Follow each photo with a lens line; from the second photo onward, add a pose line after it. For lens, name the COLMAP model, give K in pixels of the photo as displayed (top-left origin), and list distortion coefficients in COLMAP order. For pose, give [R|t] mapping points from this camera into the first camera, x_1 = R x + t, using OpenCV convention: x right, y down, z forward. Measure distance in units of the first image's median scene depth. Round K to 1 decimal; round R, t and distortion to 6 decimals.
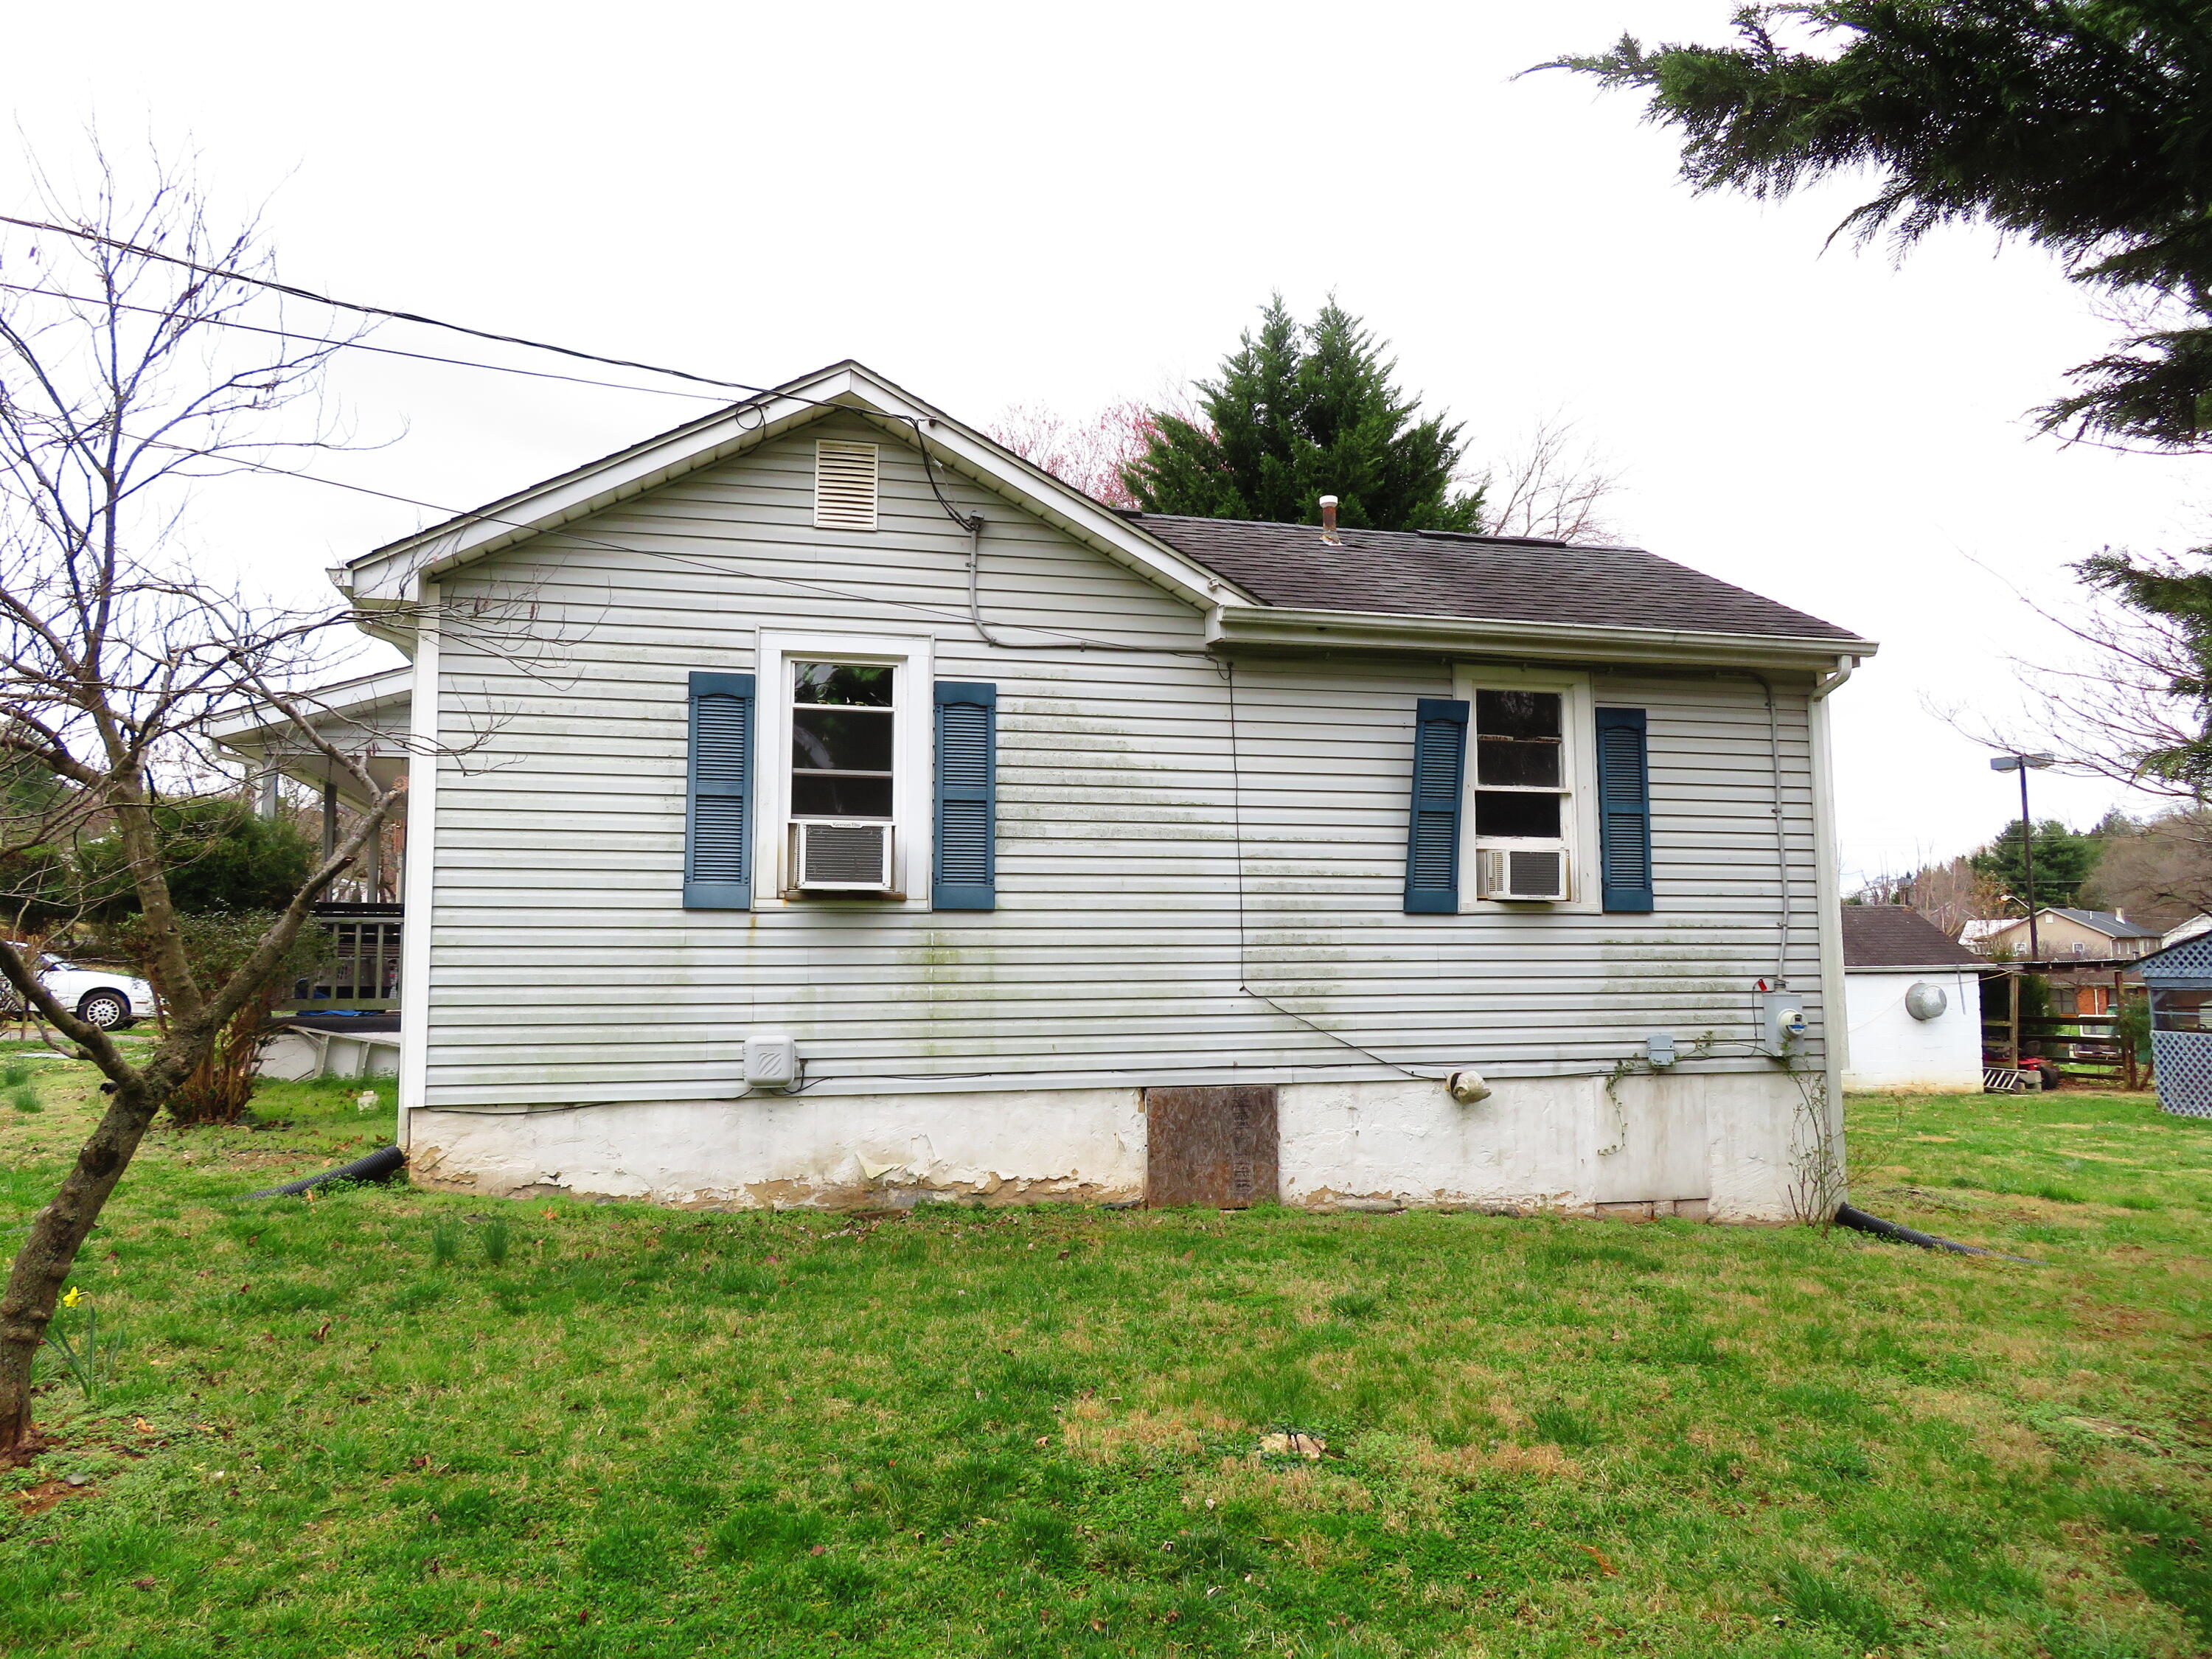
lens RADIAL K [[1560.3, 0, 1106.0], [0, 1560.3, 829.5], [0, 0, 1]] dist [-0.017974, 0.001759]
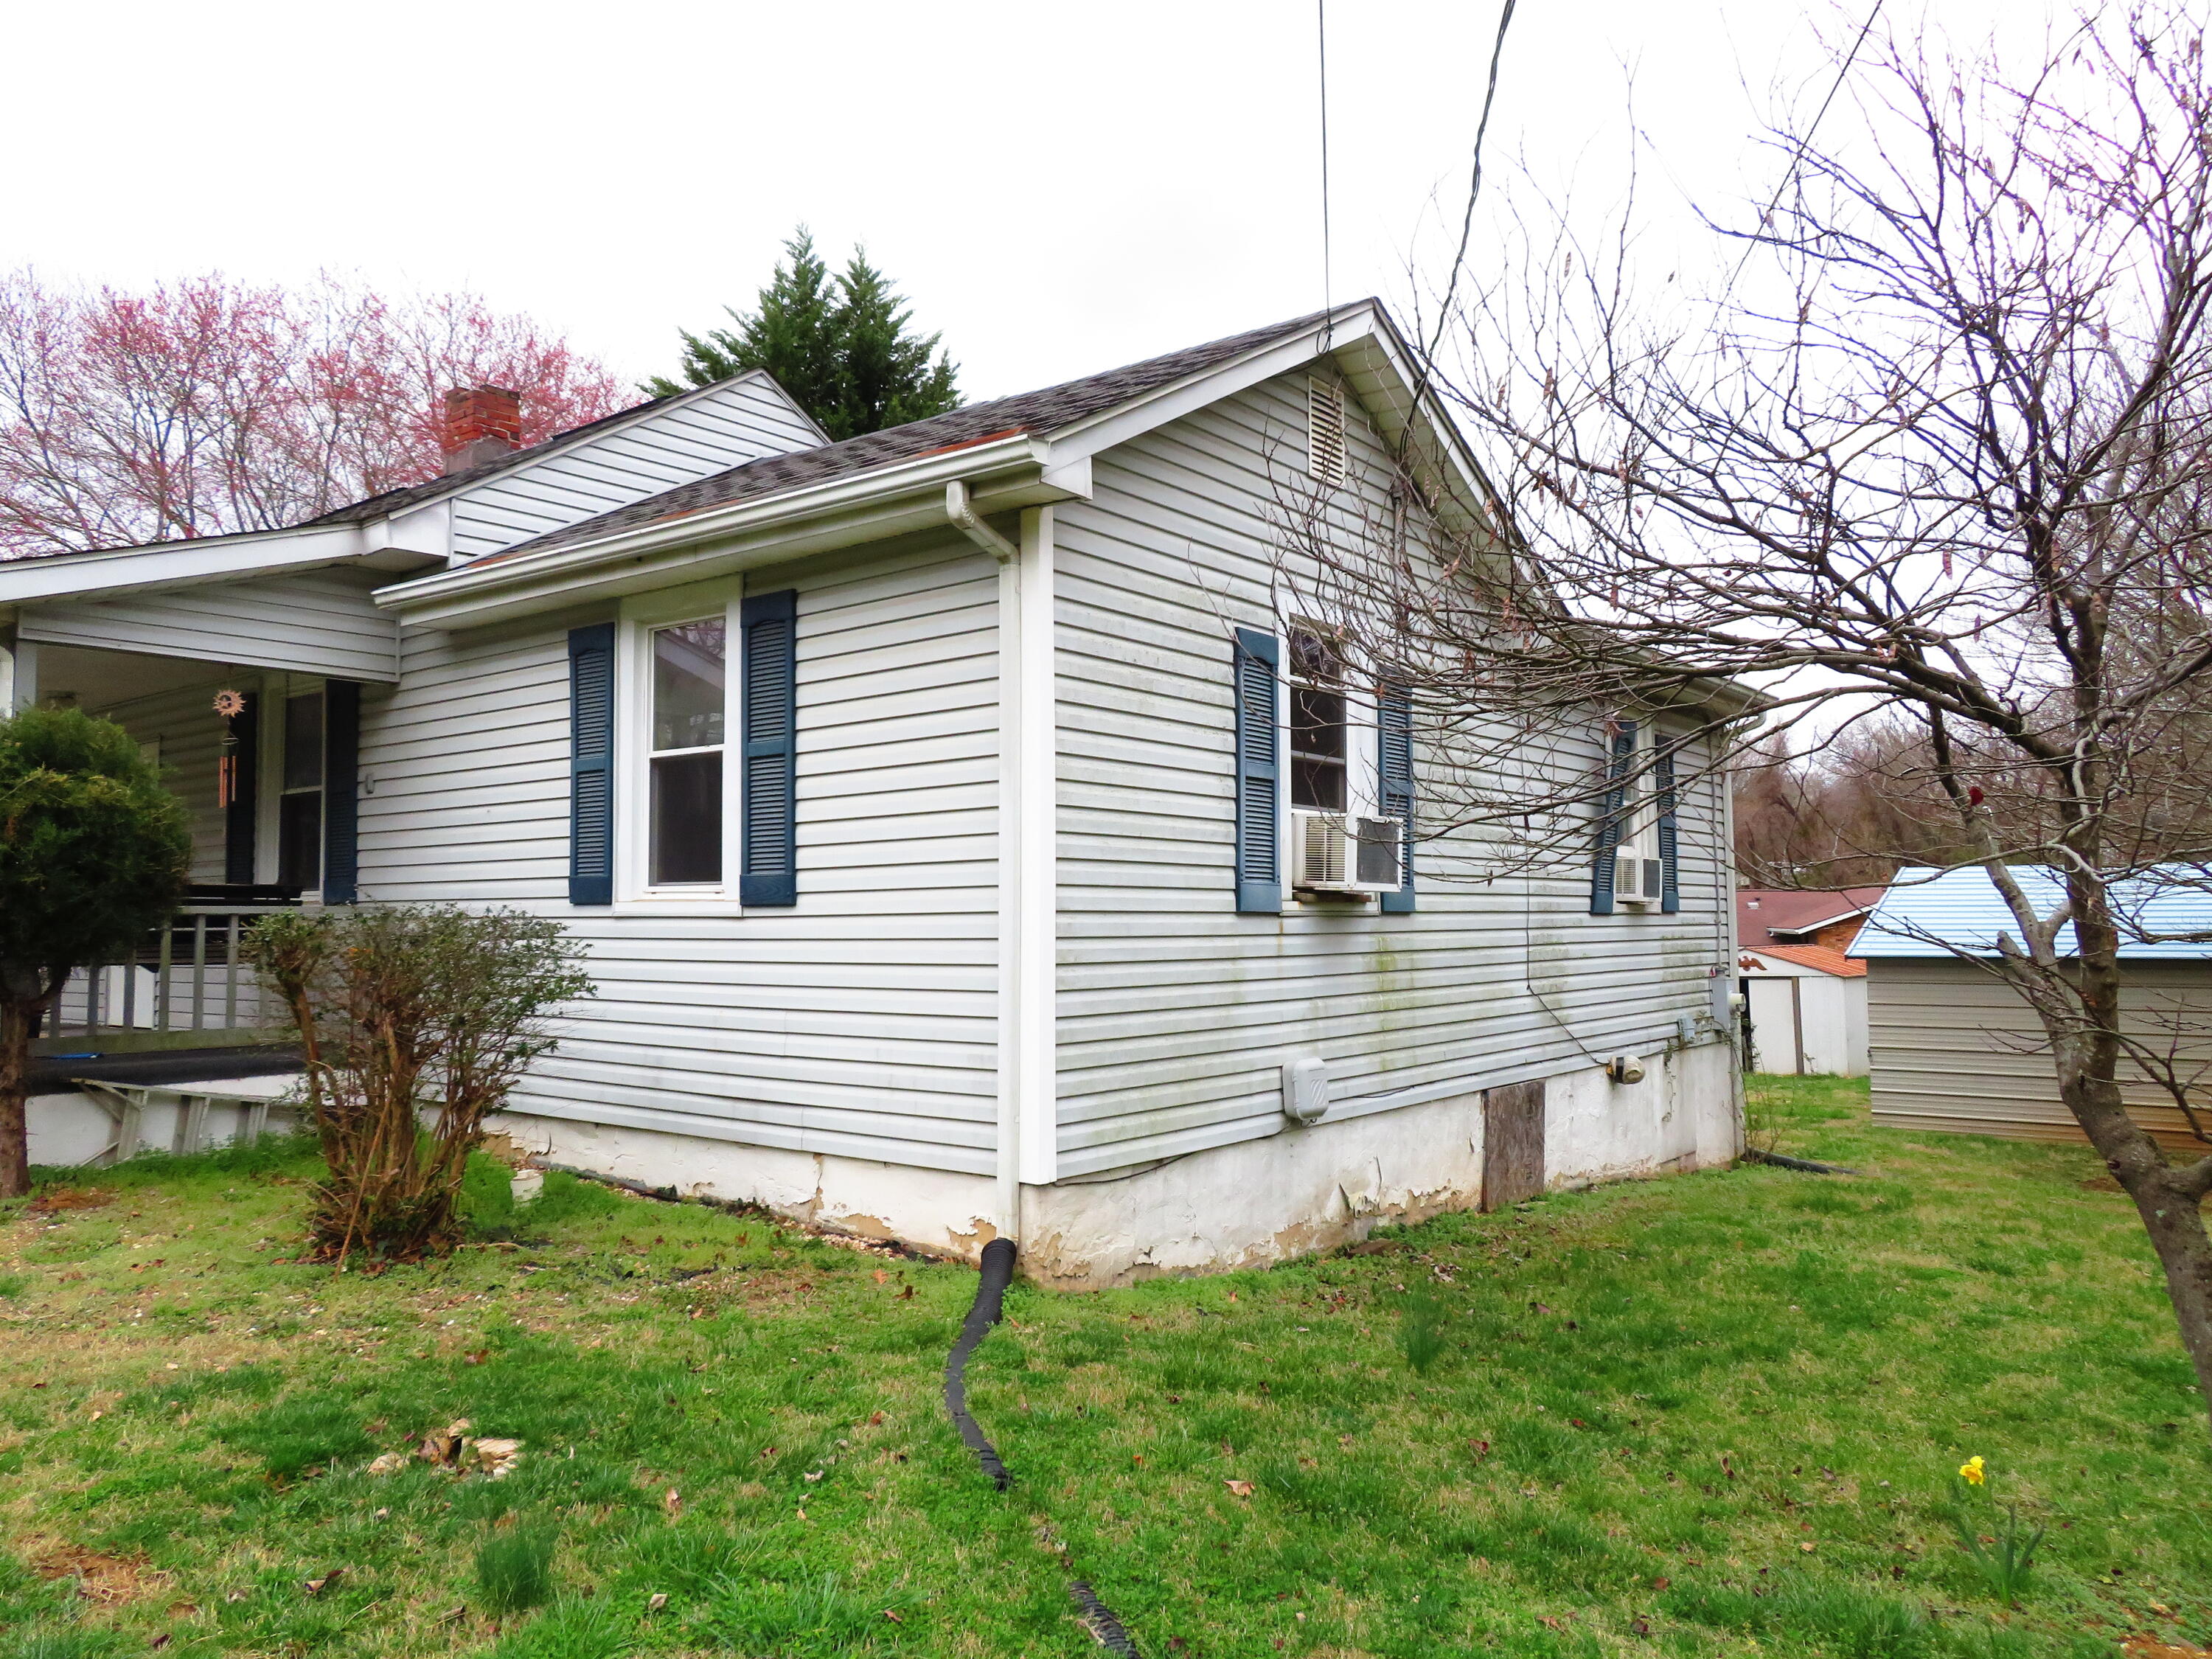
lens RADIAL K [[1560.3, 0, 1106.0], [0, 1560.3, 829.5], [0, 0, 1]] dist [-0.017974, 0.001759]
pose [[0.803562, 0.033485, 0.594278, -0.797648], [-0.045138, 0.998969, 0.004746, 0.005484], [-0.593507, -0.030638, 0.804246, 0.360379]]
